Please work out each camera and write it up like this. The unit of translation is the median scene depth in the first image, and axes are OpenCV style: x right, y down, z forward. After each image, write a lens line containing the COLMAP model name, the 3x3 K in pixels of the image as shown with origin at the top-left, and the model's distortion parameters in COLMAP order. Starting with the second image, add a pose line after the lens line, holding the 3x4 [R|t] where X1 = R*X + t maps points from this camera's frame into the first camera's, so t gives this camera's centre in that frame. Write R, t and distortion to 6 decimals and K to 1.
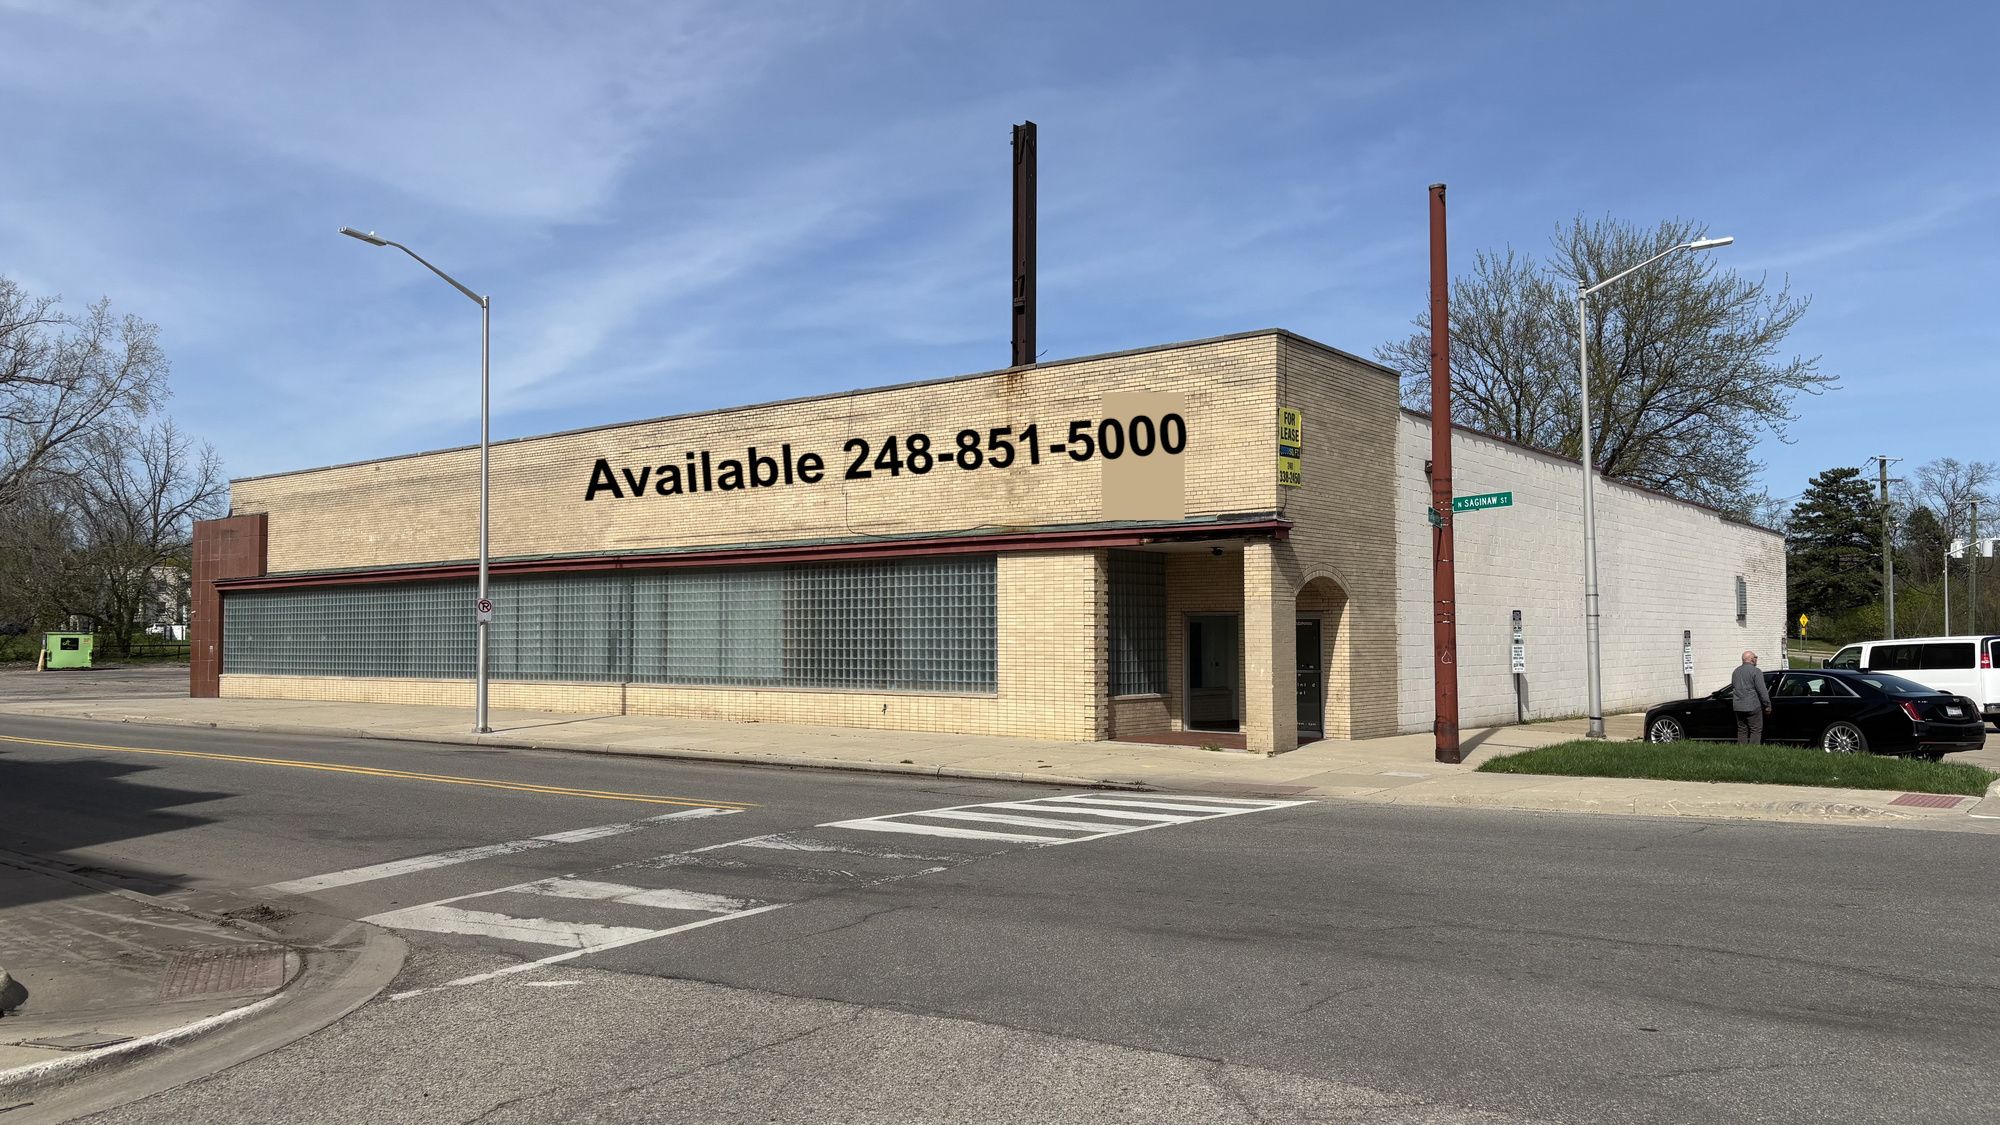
lens RADIAL K [[1497.2, 0, 981.6], [0, 1497.2, 585.7], [0, 0, 1]] dist [0.050104, -0.045991]
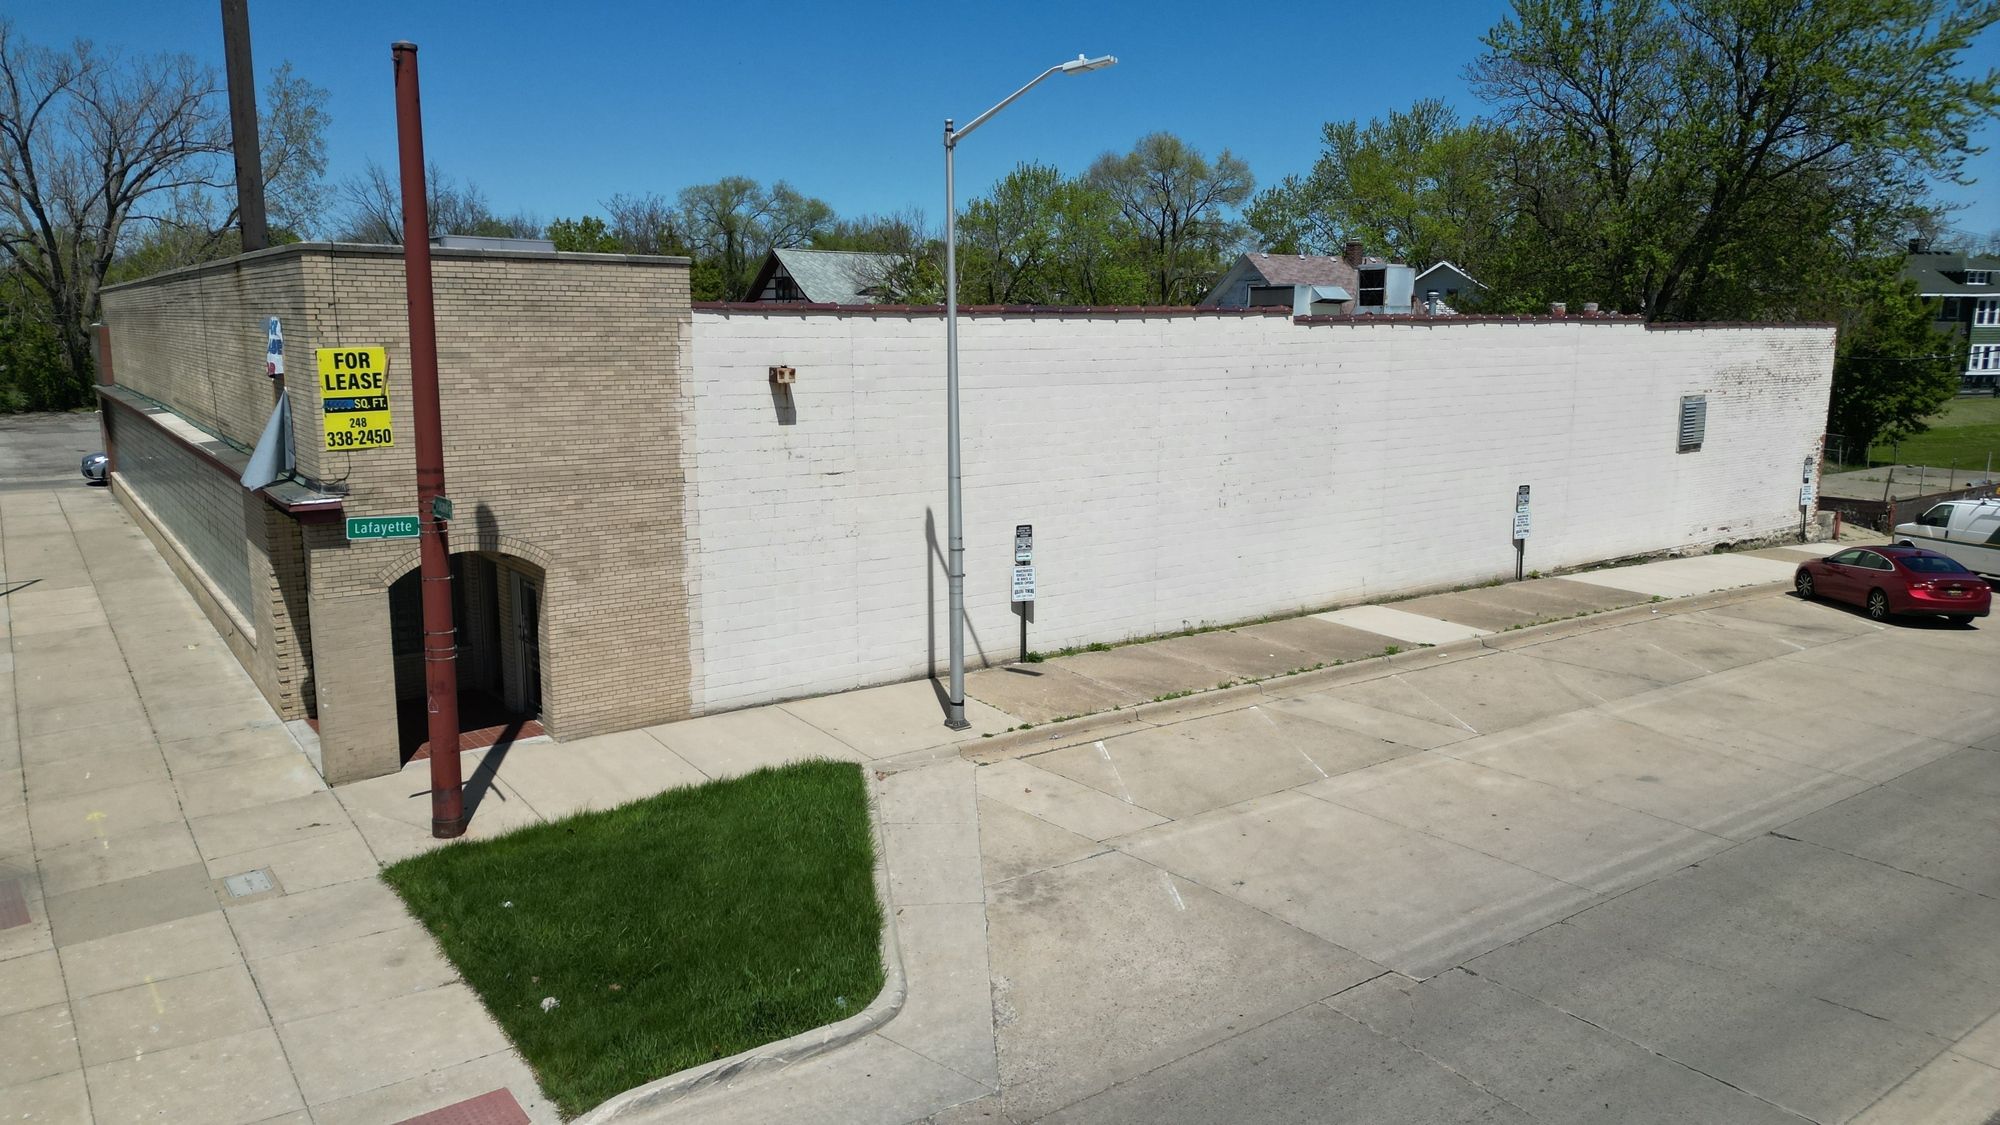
lens RADIAL K [[1387.4, 0, 1002.6], [0, 1387.4, 562.3], [0, 0, 1]] dist [0.069392, -0.064275]
pose [[0.965040, 0.046688, -0.257912, 0.419700], [0.007366, 0.978788, 0.204744, -0.090977], [0.262000, -0.199486, 0.944225, 0.228721]]
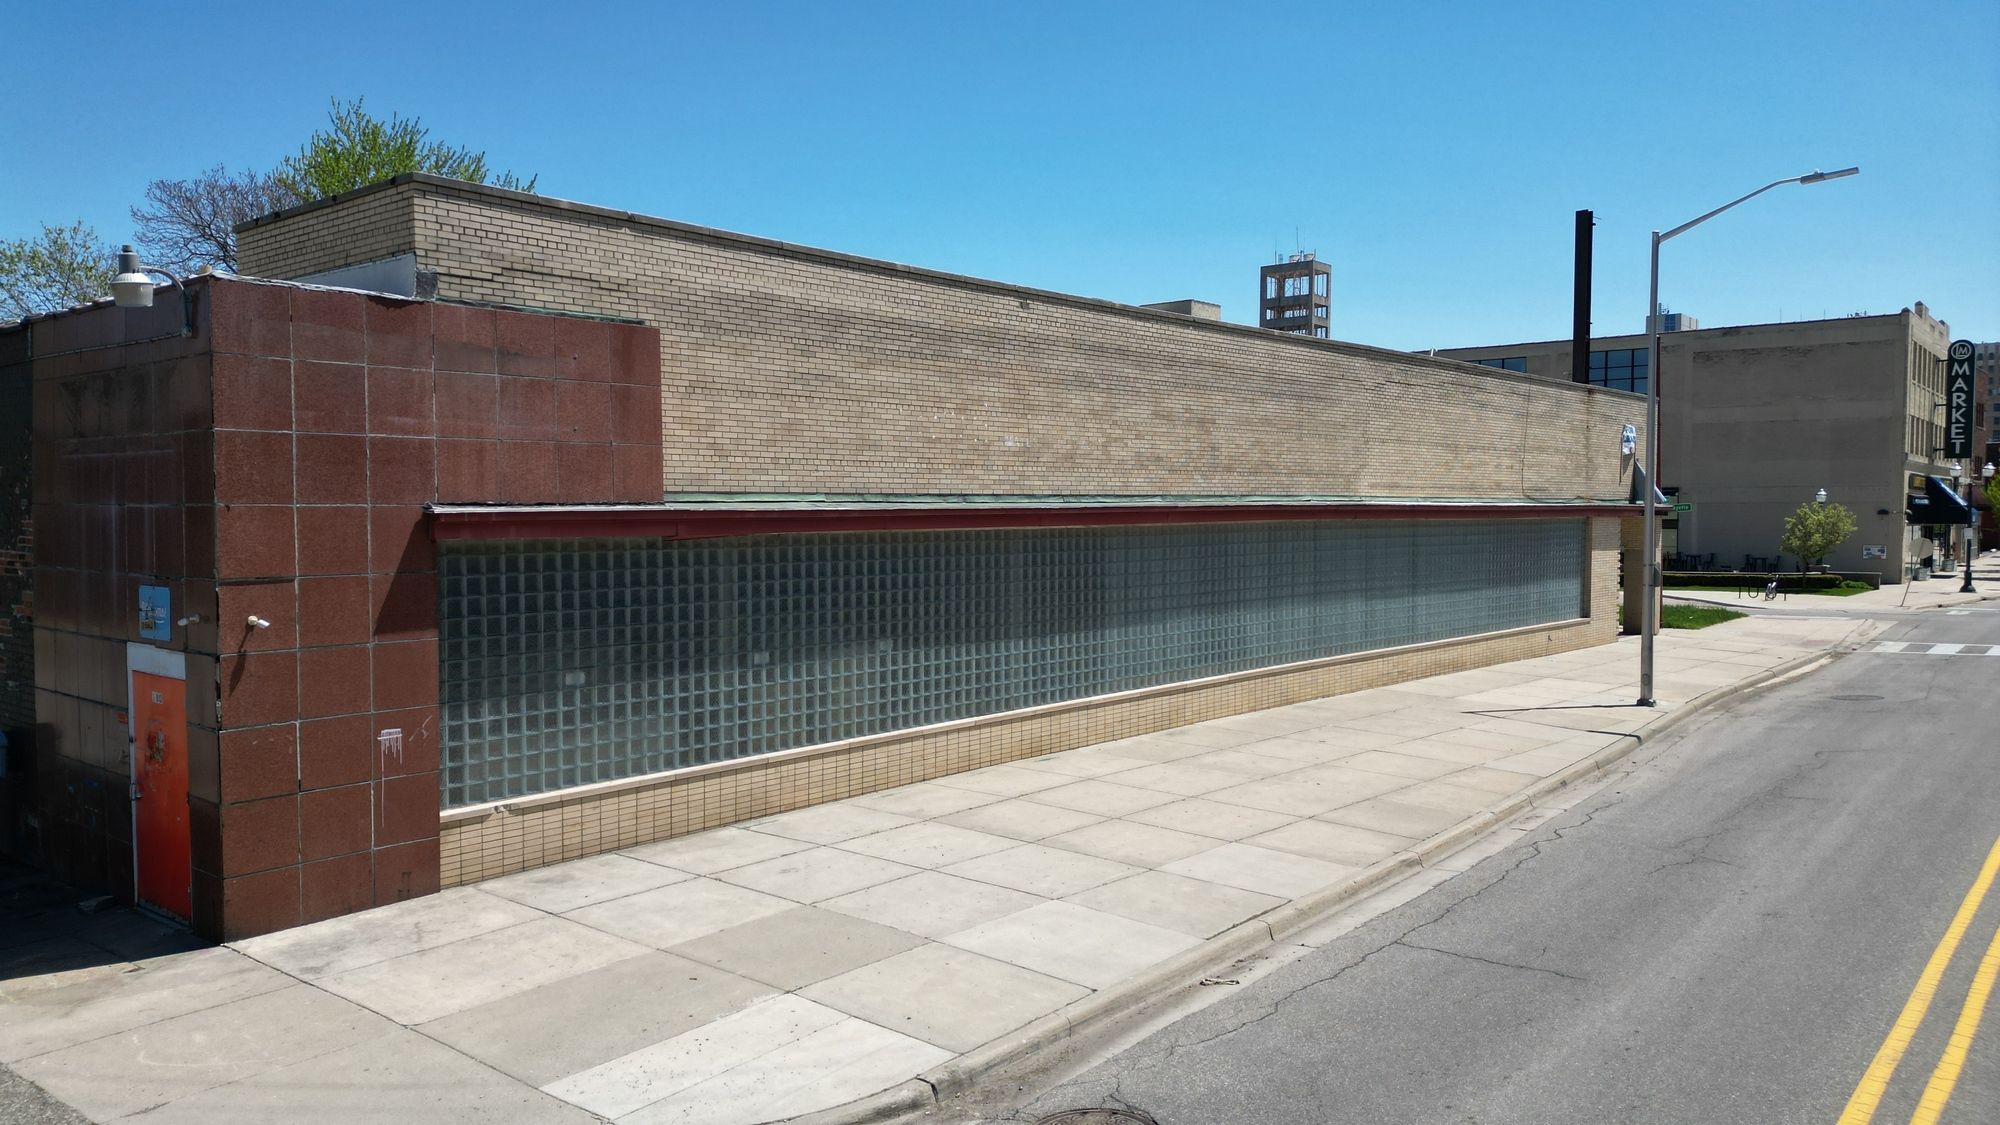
lens RADIAL K [[1387.4, 0, 993.4], [0, 1387.4, 569.8], [0, 0, 1]] dist [0.069392, -0.064275]
pose [[0.048130, -0.053803, 0.997391, -0.879290], [-0.045708, 0.997383, 0.056008, -0.013977], [-0.997795, -0.048285, 0.045545, 0.986942]]
